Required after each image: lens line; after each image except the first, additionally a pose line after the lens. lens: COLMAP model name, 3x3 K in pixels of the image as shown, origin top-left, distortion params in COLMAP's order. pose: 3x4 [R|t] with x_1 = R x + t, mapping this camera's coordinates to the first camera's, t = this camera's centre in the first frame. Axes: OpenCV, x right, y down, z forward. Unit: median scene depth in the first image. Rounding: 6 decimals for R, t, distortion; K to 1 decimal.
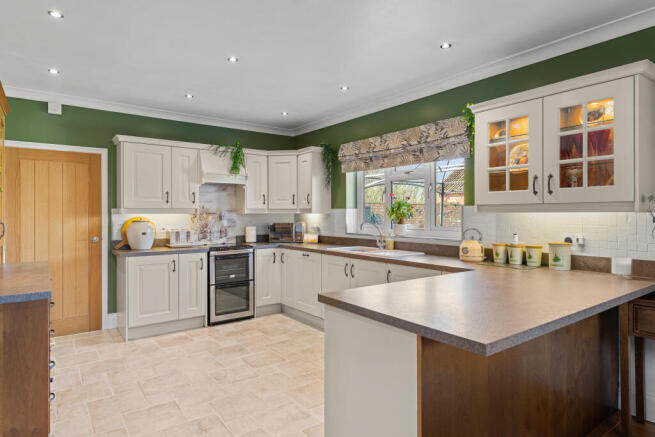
lens RADIAL K [[384.3, 0, 326.3], [0, 384.3, 218.1], [0, 0, 1]] dist [0.024926, -0.001782]
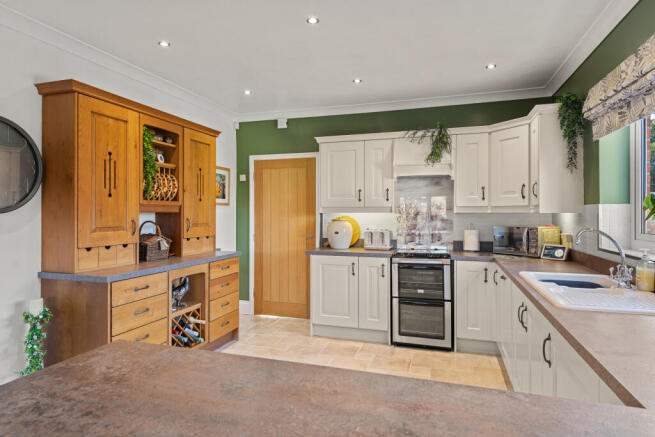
lens RADIAL K [[384.3, 0, 325.8], [0, 384.3, 217.6], [0, 0, 1]] dist [0.024926, -0.001782]
pose [[0.582380, 0.012379, -0.812822, 0.289403], [-0.010302, 0.999916, 0.007847, -0.006093], [0.812851, 0.003804, 0.582459, 0.373220]]
